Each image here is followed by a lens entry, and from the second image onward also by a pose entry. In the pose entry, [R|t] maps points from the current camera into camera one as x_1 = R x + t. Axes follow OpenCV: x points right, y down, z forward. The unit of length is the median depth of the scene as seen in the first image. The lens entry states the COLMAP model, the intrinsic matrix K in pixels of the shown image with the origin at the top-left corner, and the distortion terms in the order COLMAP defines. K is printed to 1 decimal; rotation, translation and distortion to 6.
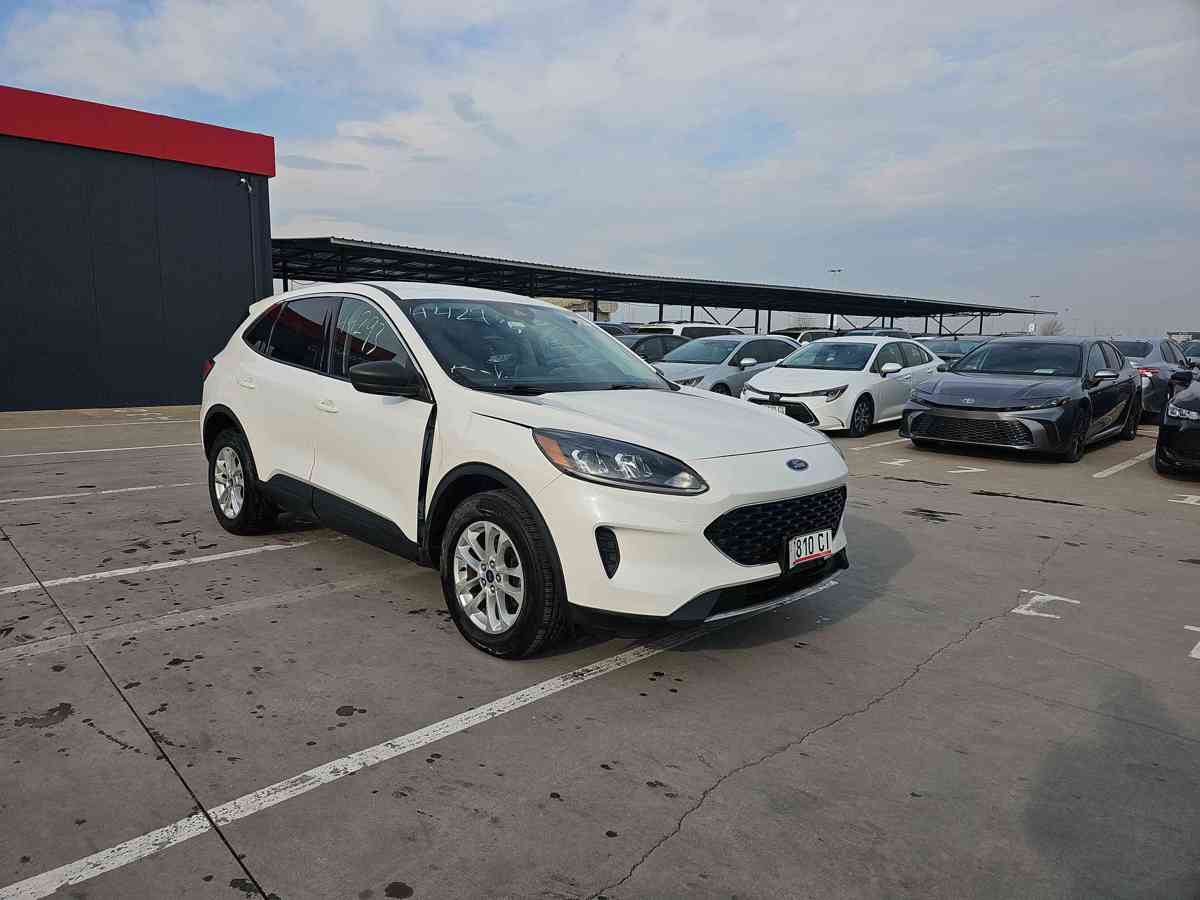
lens RADIAL K [[794.4, 0, 585.4], [0, 794.4, 448.4], [0, 0, 1]] dist [0.076500, -0.072112]
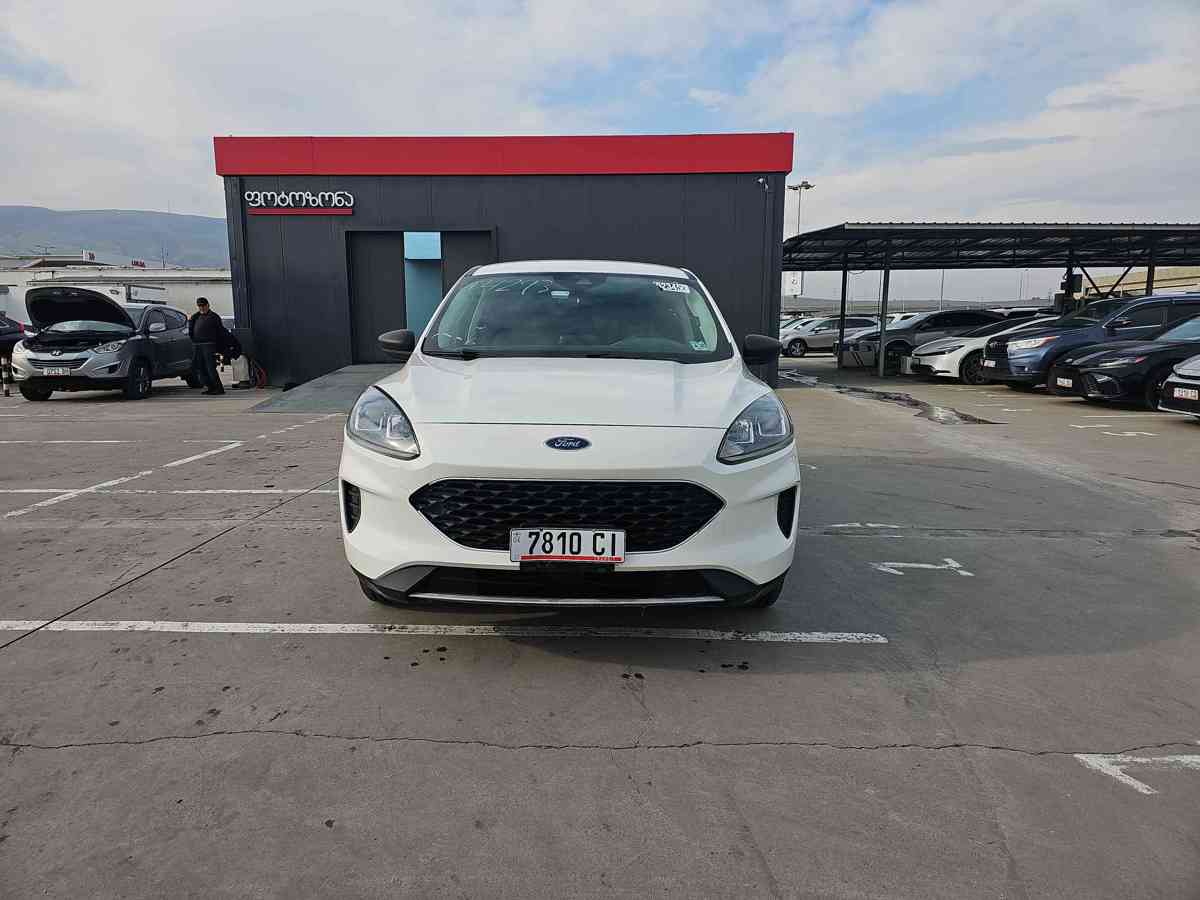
lens RADIAL K [[794.4, 0, 585.4], [0, 794.4, 448.4], [0, 0, 1]] dist [0.076500, -0.072112]
pose [[0.691980, 0.086257, -0.716744, 0.836992], [-0.083629, 0.995730, 0.039093, -0.006799], [0.717056, 0.032889, 0.696239, 0.434254]]
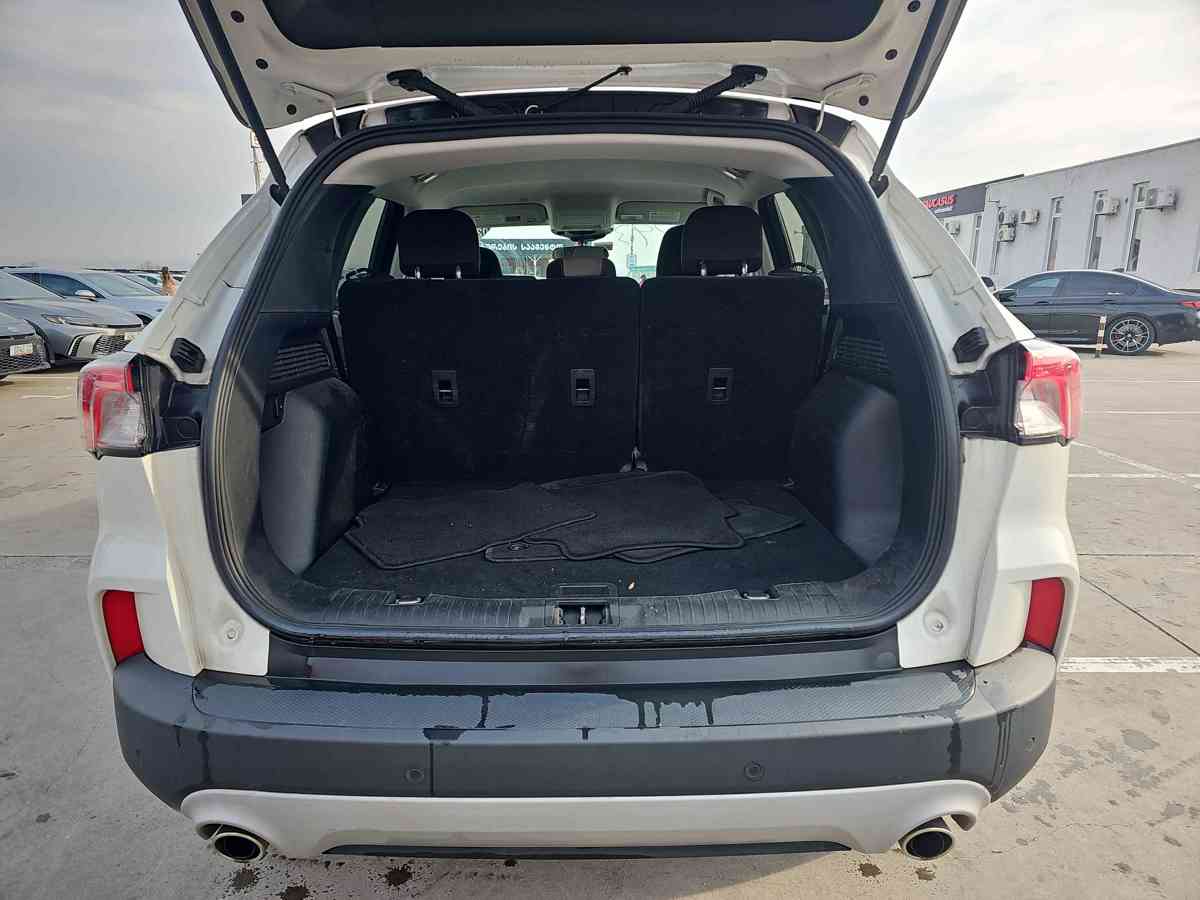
lens RADIAL K [[780.6, 0, 584.8], [0, 780.6, 449.0], [0, 0, 1]] dist [0.076286, -0.072870]
pose [[-0.709111, -0.163862, 0.685792, -0.882843], [0.089711, 0.943749, 0.318259, -0.280723], [-0.699366, 0.287204, -0.654523, 2.075726]]
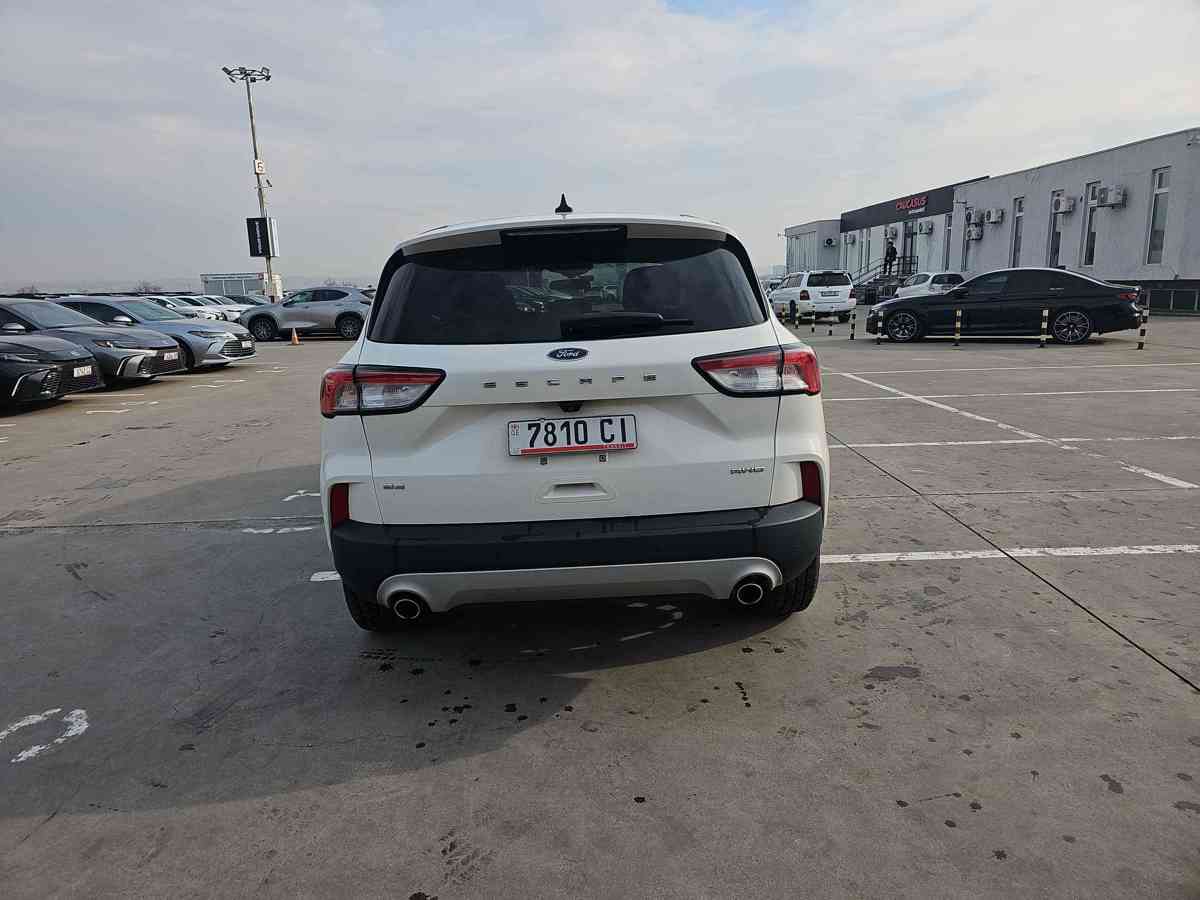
lens RADIAL K [[780.6, 0, 584.8], [0, 780.6, 449.0], [0, 0, 1]] dist [0.076286, -0.072870]
pose [[-0.715713, -0.135777, 0.685069, -1.143579], [0.119883, 0.942475, 0.312039, -0.351315], [-0.688029, 0.305459, -0.658264, 2.320337]]
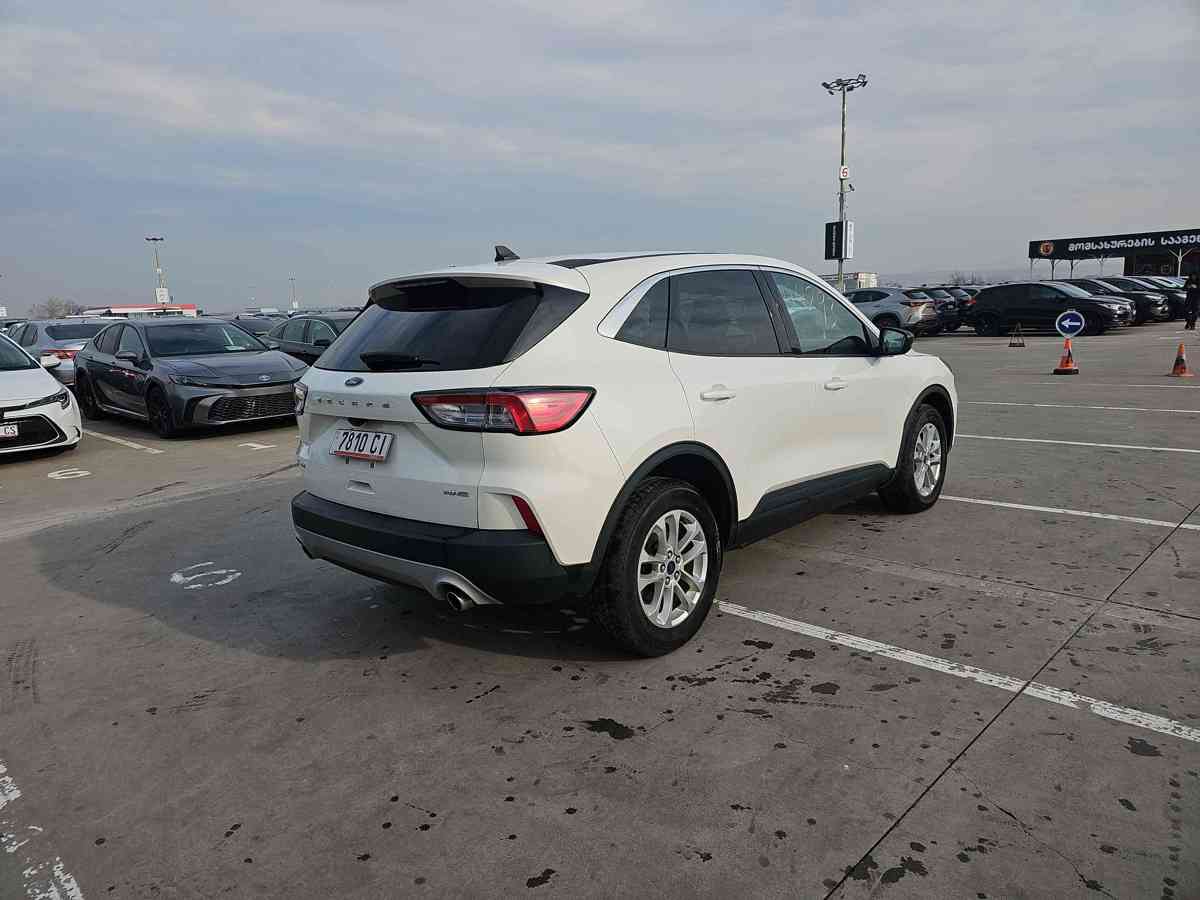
lens RADIAL K [[780.6, 0, 584.8], [0, 780.6, 449.0], [0, 0, 1]] dist [0.076286, -0.072870]
pose [[-0.040776, -0.193445, 0.980263, -1.556682], [0.184927, 0.962668, 0.197665, -0.274816], [-0.981906, 0.189337, -0.003480, 1.623452]]
